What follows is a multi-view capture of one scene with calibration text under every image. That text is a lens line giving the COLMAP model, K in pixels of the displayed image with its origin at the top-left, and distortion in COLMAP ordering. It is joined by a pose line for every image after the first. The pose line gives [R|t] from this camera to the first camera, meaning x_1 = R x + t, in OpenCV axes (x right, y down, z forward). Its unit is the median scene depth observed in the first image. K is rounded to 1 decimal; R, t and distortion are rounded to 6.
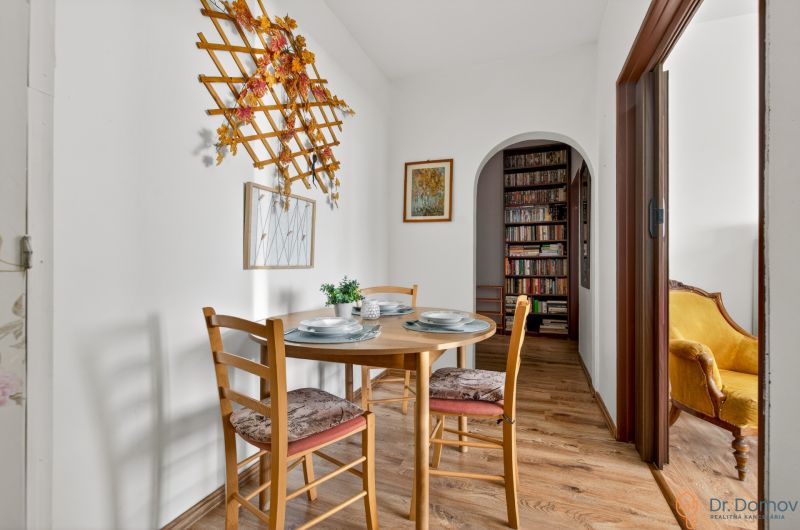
lens RADIAL K [[348.8, 0, 407.4], [0, 348.8, 262.4], [0, 0, 1]] dist [0.007380, -0.000565]
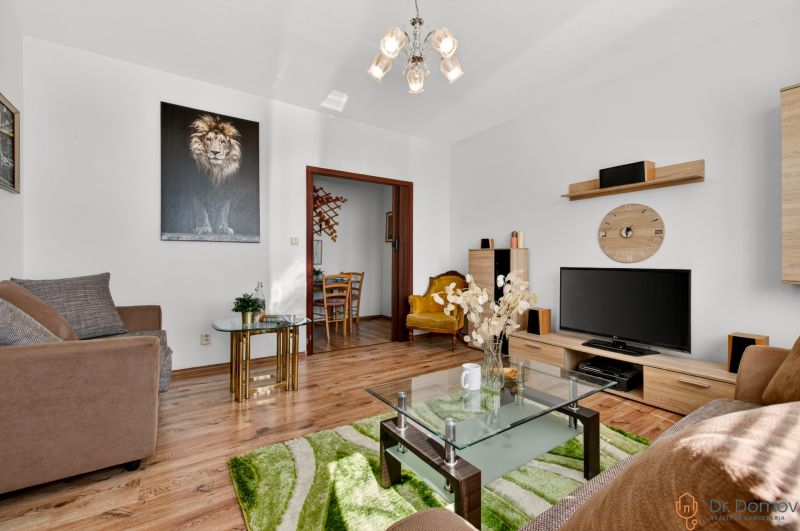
lens RADIAL K [[348.8, 0, 409.5], [0, 348.8, 261.5], [0, 0, 1]] dist [0.007380, -0.000565]
pose [[0.821179, -0.004713, -0.570651, 1.582698], [0.003195, 0.999988, -0.003662, 0.004746], [0.570662, 0.001184, 0.821184, -0.736247]]
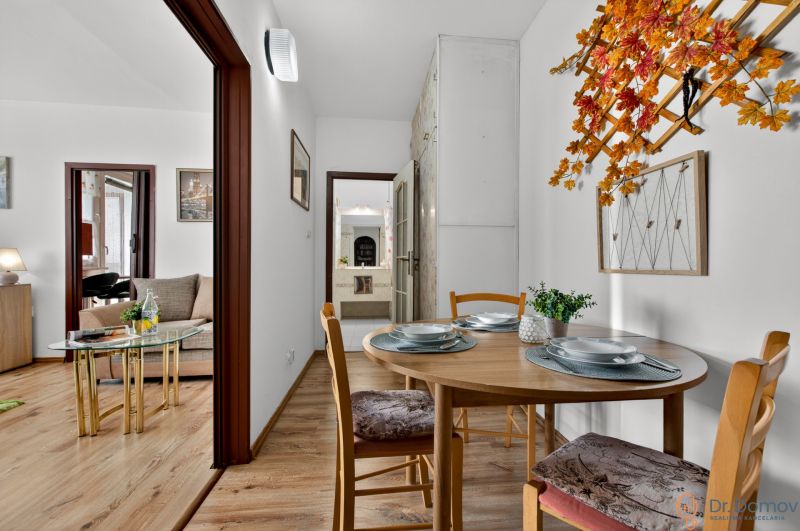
lens RADIAL K [[348.8, 0, 404.8], [0, 348.8, 265.4], [0, 0, 1]] dist [0.007380, -0.000565]
pose [[-0.894540, -0.009590, -0.446885, 0.322127], [-0.006925, 0.999947, -0.007597, 0.007038], [0.446934, -0.003701, -0.894559, 1.078087]]
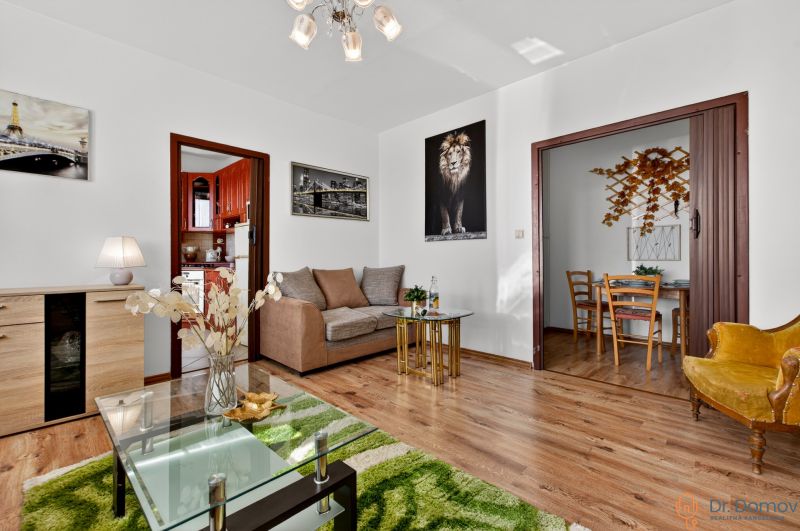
lens RADIAL K [[348.8, 0, 407.1], [0, 348.8, 256.1], [0, 0, 1]] dist [0.007380, -0.000565]
pose [[-0.396995, -0.012928, -0.917730, 1.707217], [0.002006, 0.999886, -0.014954, 0.015033], [0.917819, -0.007778, -0.396924, 0.342334]]
